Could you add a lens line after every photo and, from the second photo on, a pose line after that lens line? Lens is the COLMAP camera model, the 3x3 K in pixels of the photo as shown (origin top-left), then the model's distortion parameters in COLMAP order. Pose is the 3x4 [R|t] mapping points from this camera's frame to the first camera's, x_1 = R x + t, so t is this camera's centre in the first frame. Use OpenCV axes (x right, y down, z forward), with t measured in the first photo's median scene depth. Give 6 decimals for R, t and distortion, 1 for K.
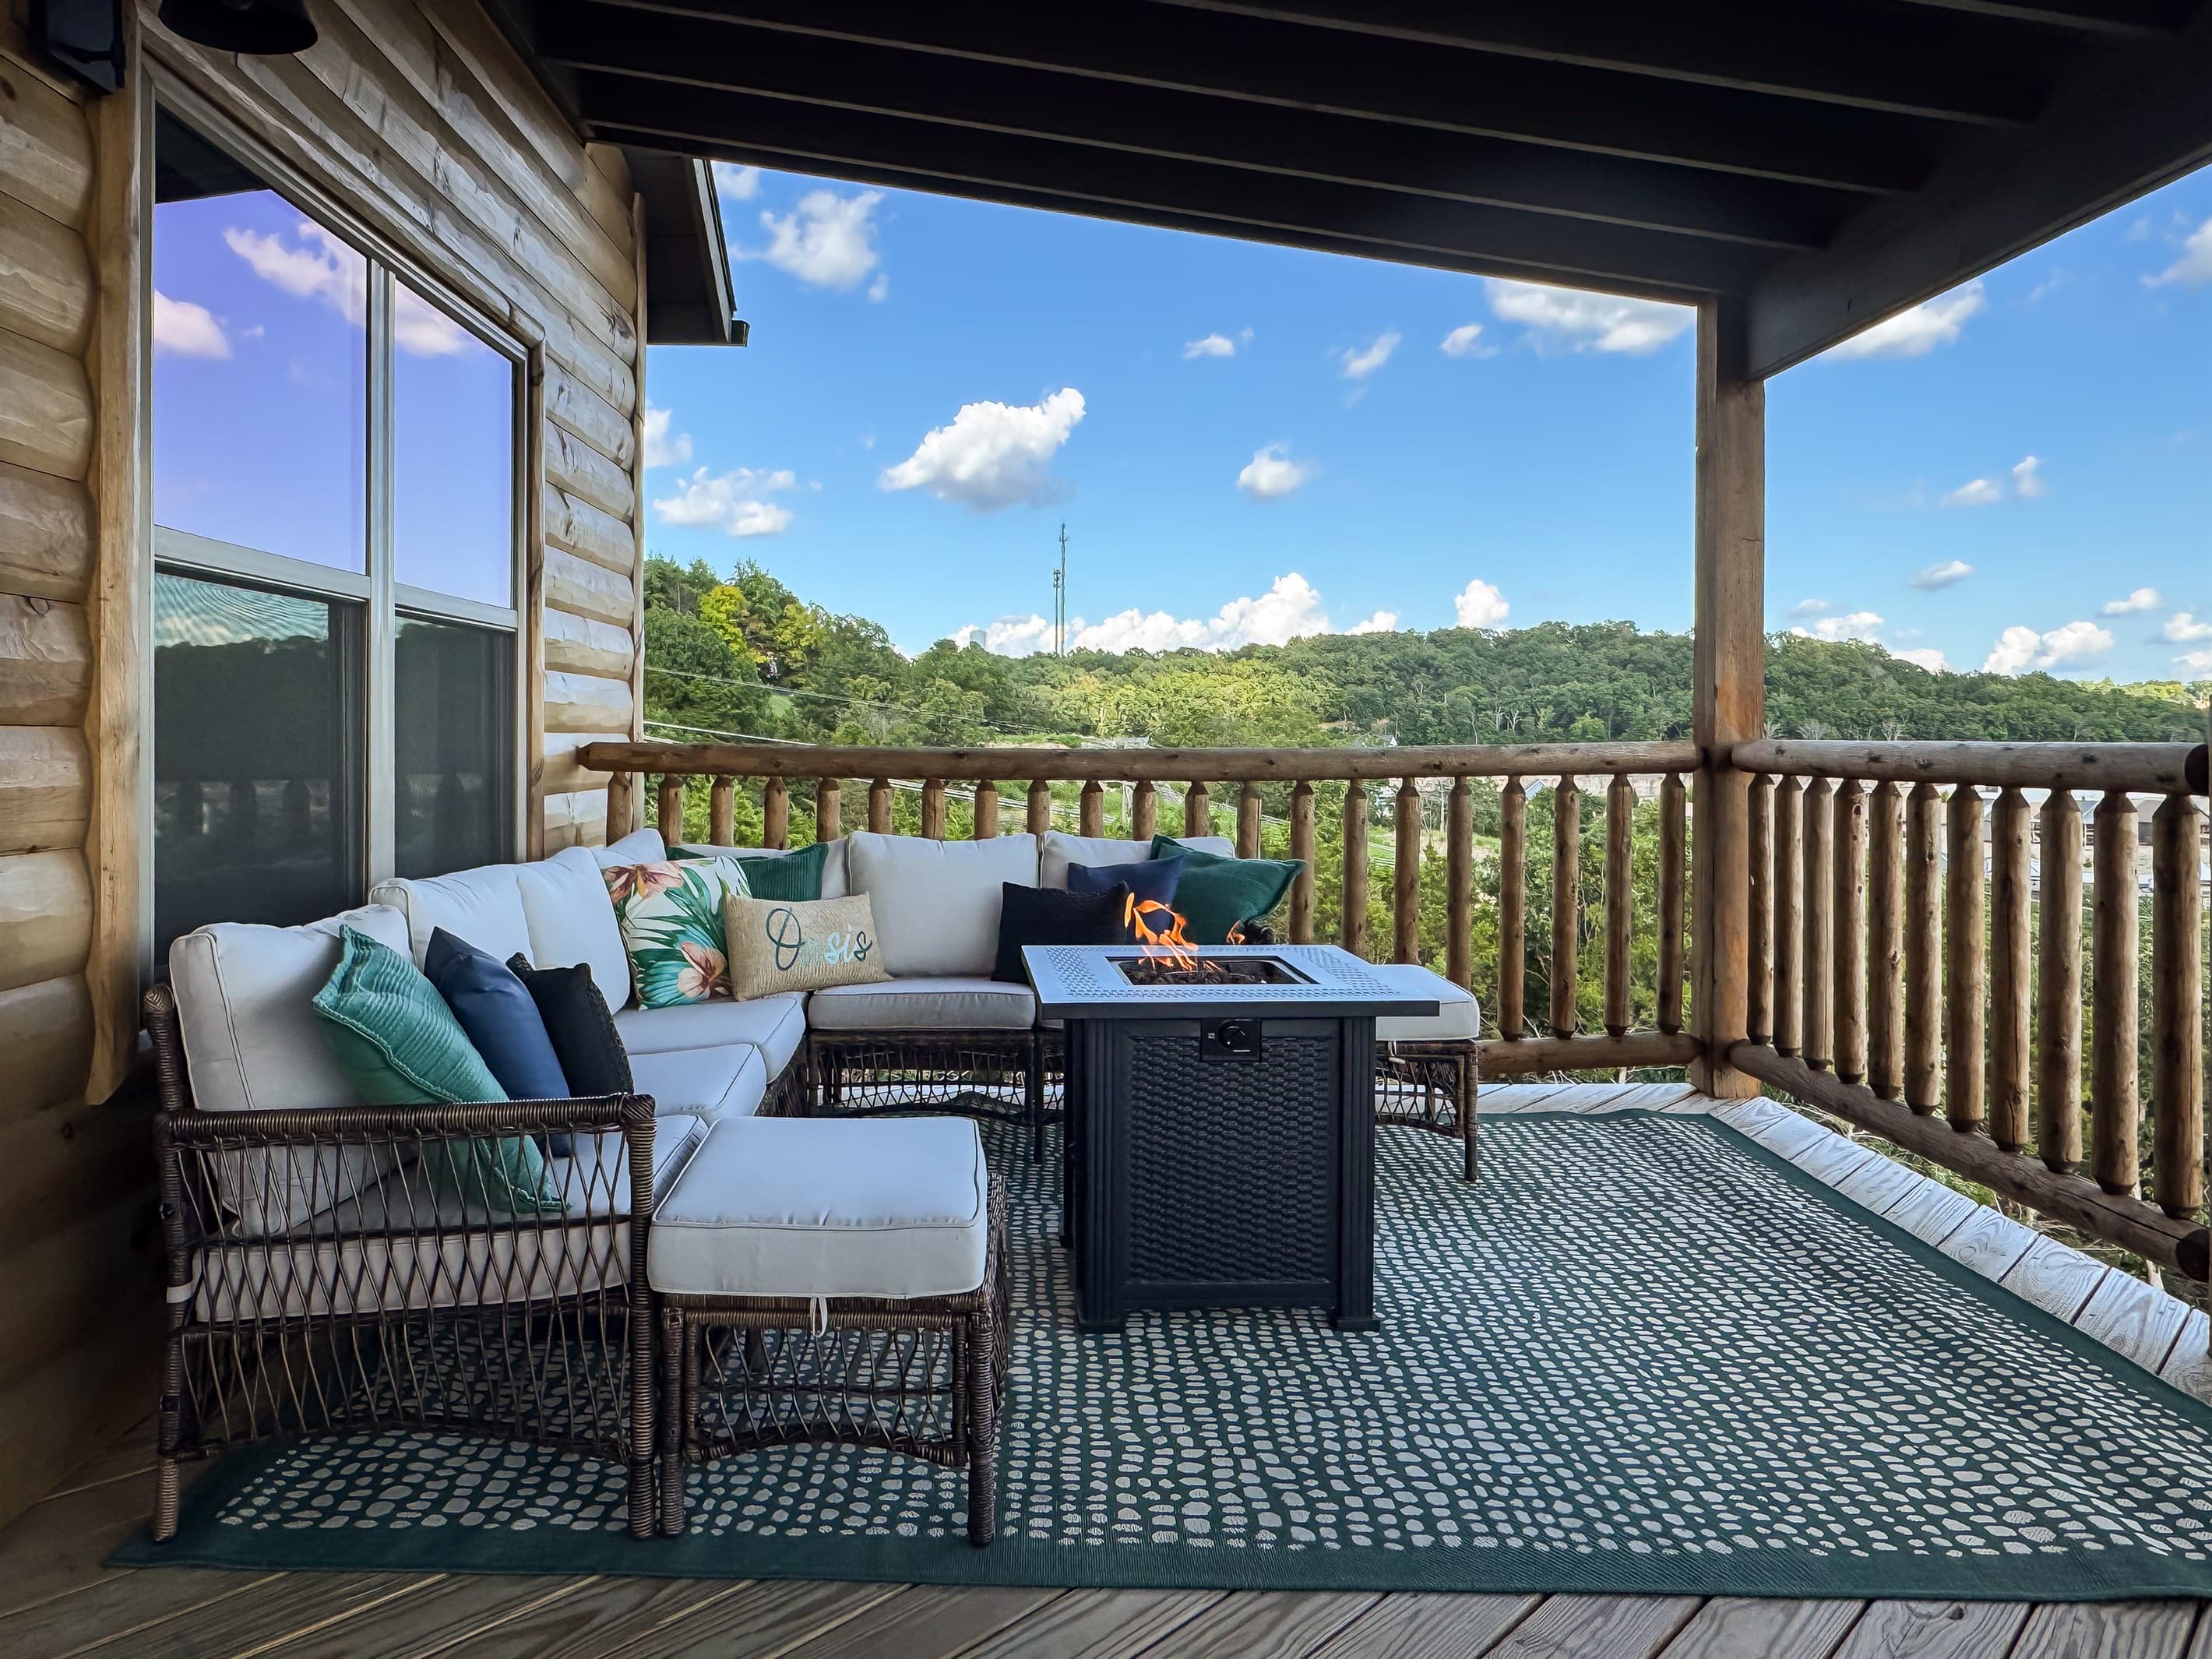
lens RADIAL K [[1320.5, 0, 1105.8], [0, 1320.5, 777.3], [0, 0, 1]] dist [0.000909, -0.000130]
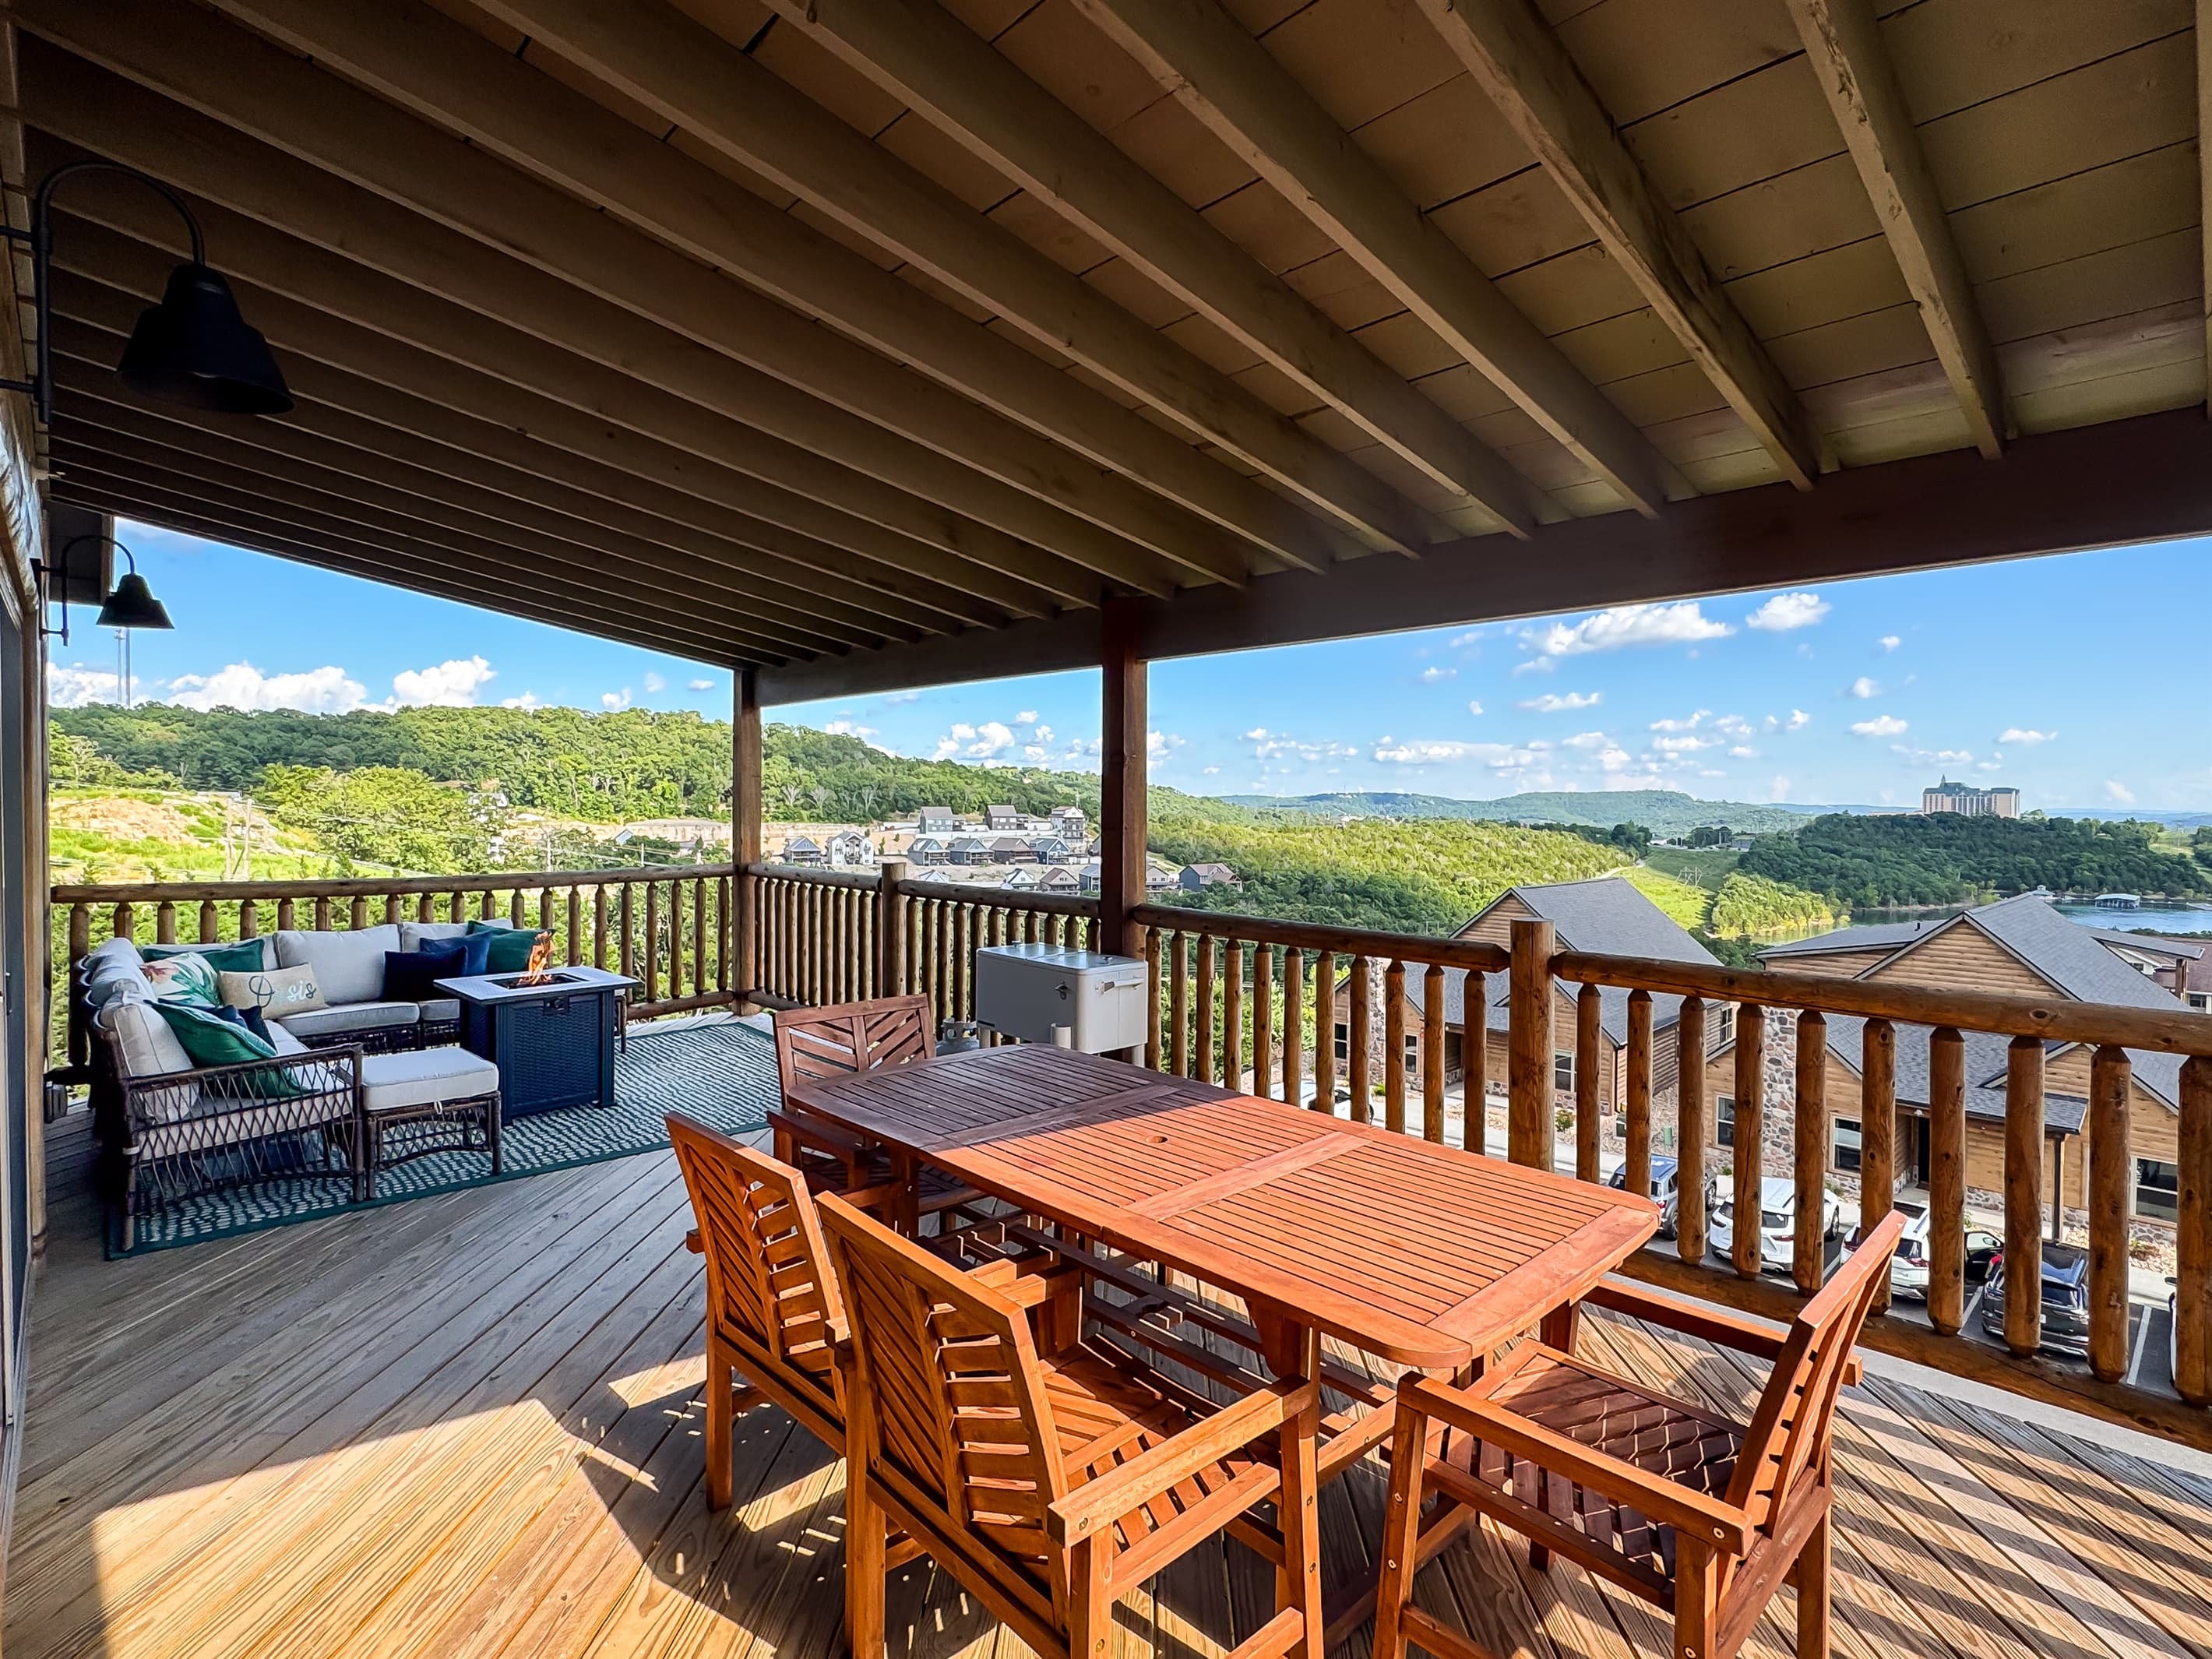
lens RADIAL K [[1123.4, 0, 1102.3], [0, 1123.4, 807.3], [0, 0, 1]] dist [0.003154, 0.000465]
pose [[0.748180, -0.003908, 0.663485, -0.383170], [0.004658, 0.999989, 0.000637, -0.126037], [-0.663480, 0.002614, 0.748189, -0.921850]]
